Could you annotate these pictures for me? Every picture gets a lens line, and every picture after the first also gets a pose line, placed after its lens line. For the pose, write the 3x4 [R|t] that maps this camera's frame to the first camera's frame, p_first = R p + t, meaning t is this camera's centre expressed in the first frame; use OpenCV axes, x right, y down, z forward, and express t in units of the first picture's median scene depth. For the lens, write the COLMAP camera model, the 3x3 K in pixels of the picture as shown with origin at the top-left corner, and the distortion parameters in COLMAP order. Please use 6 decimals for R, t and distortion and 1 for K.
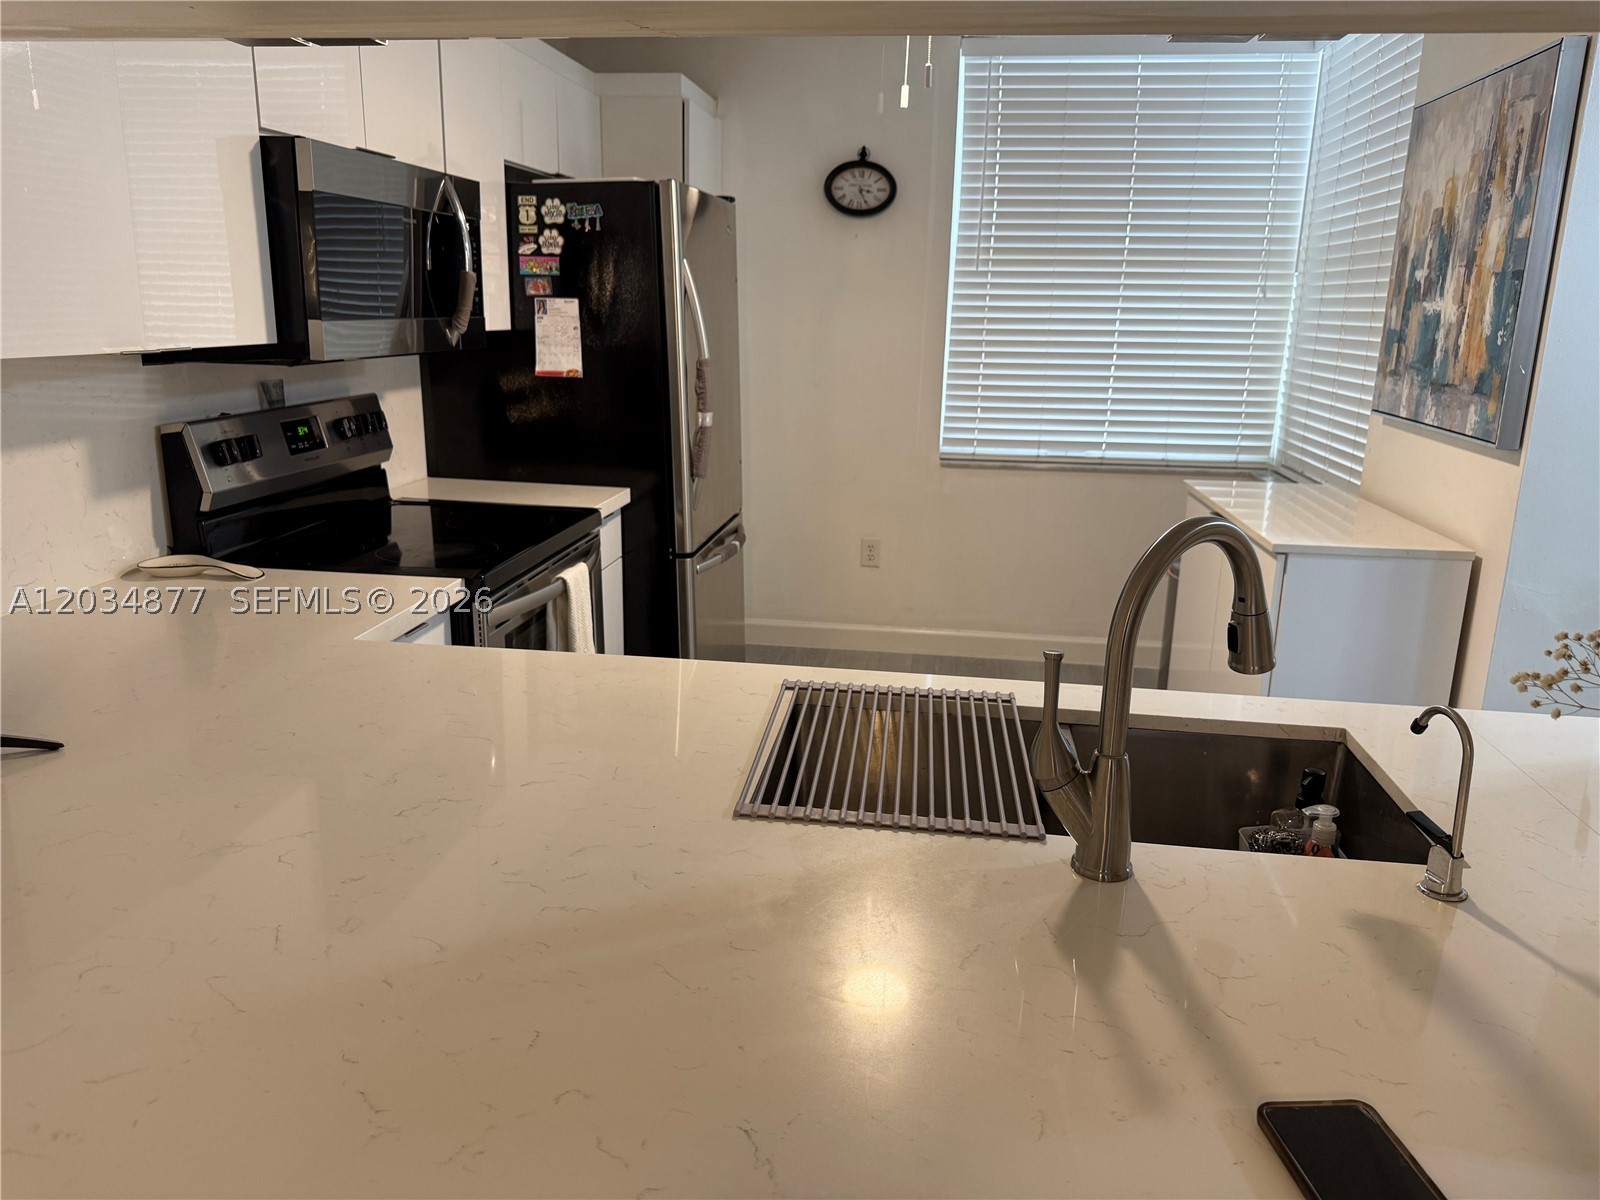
lens RADIAL K [[1130.9, 0, 800.0], [0, 1130.9, 600.0], [0, 0, 1]] dist [0.160160, -0.222603]
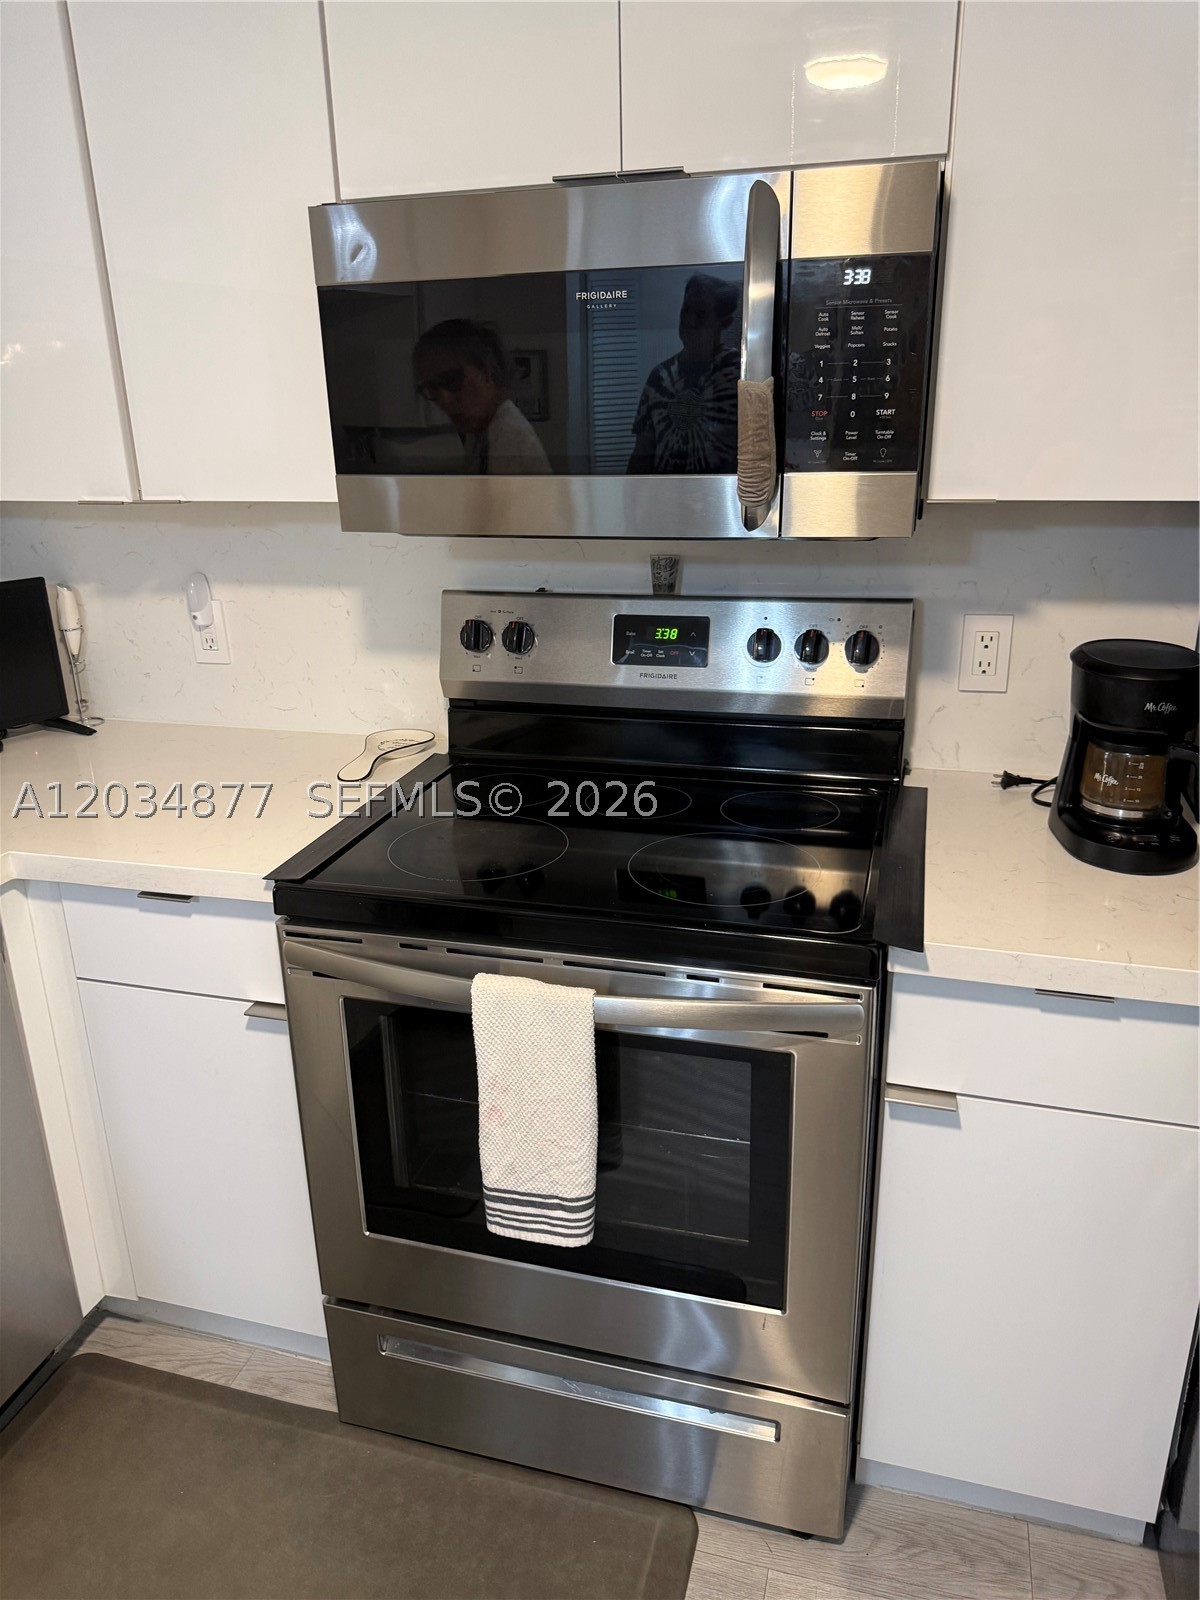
lens RADIAL K [[1130.9, 0, 599.2], [0, 1130.9, 811.3], [0, 0, 1]] dist [0.160160, -0.222603]
pose [[-0.151659, 0.331703, -0.931114, 0.197348], [-0.230769, 0.904094, 0.359665, -0.234990], [0.961117, 0.269419, -0.060568, 0.852276]]
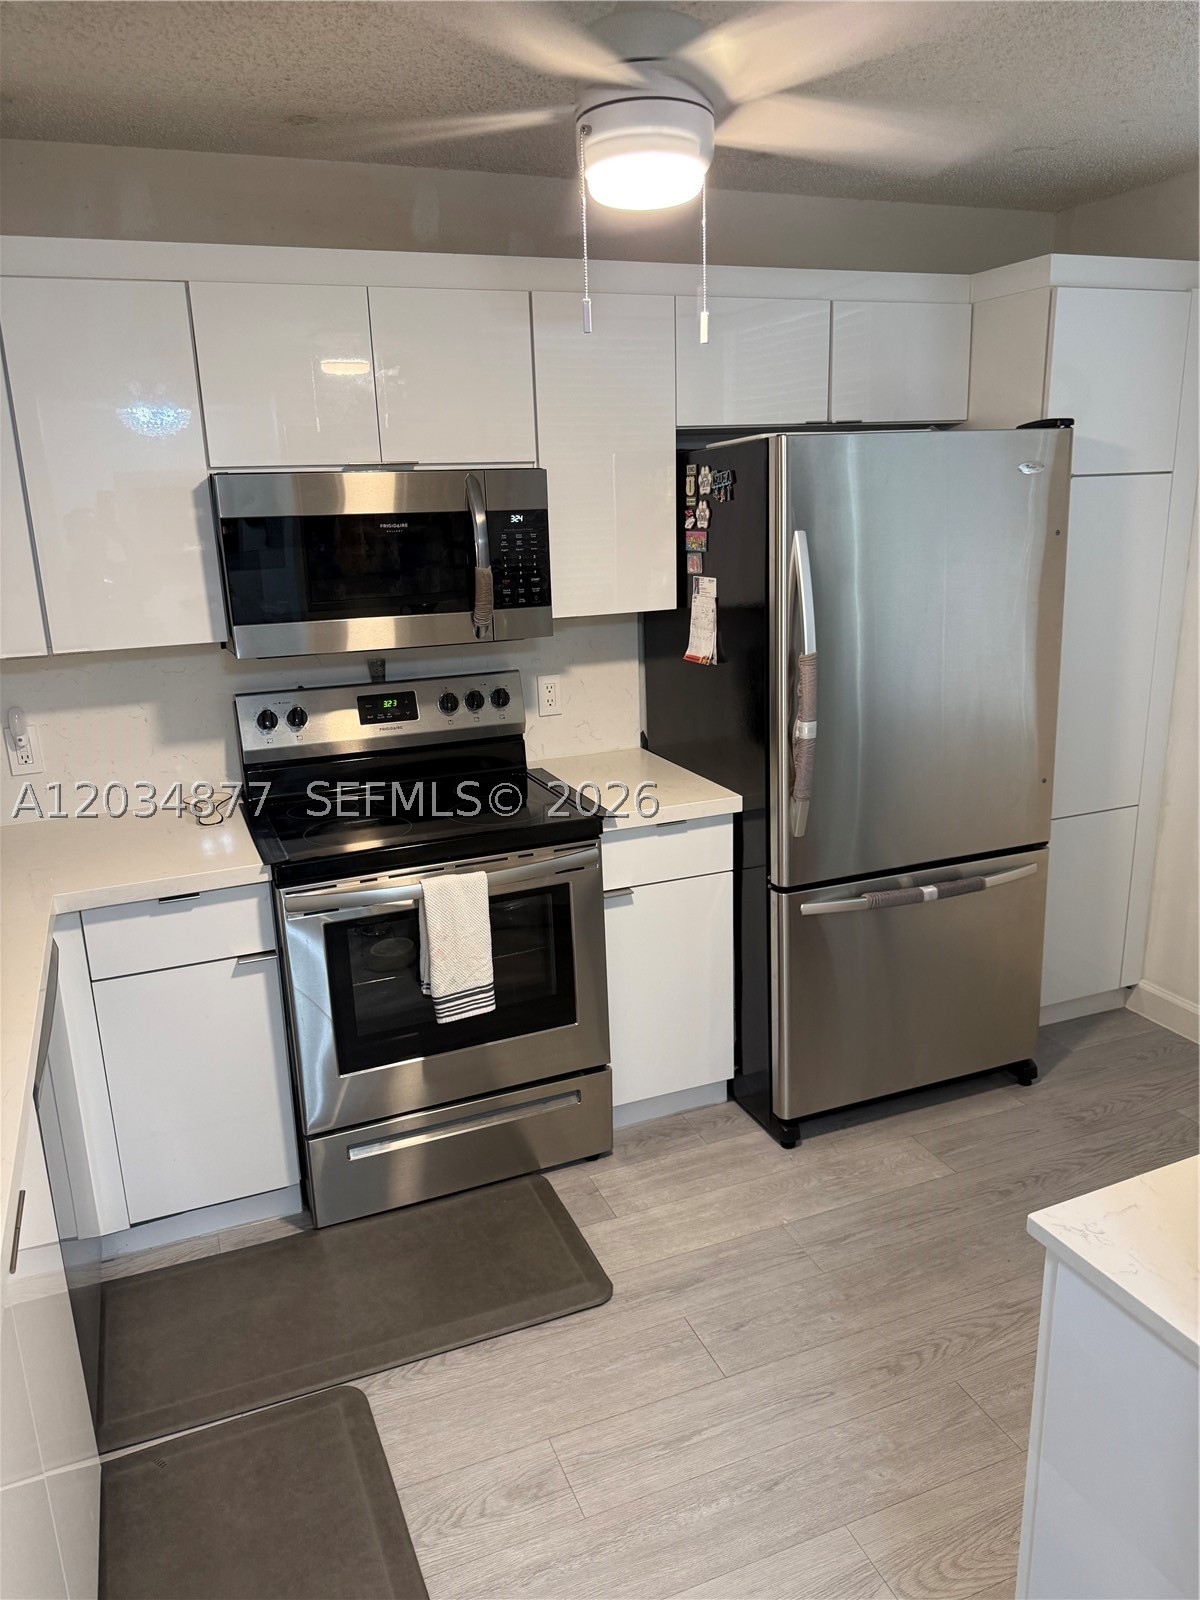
lens RADIAL K [[1130.9, 0, 599.2], [0, 1130.9, 811.3], [0, 0, 1]] dist [0.160160, -0.222603]
pose [[0.491684, 0.203658, -0.846623, 0.546599], [-0.181128, 0.974919, 0.129329, -0.186962], [0.851727, 0.089759, 0.516240, 0.494294]]
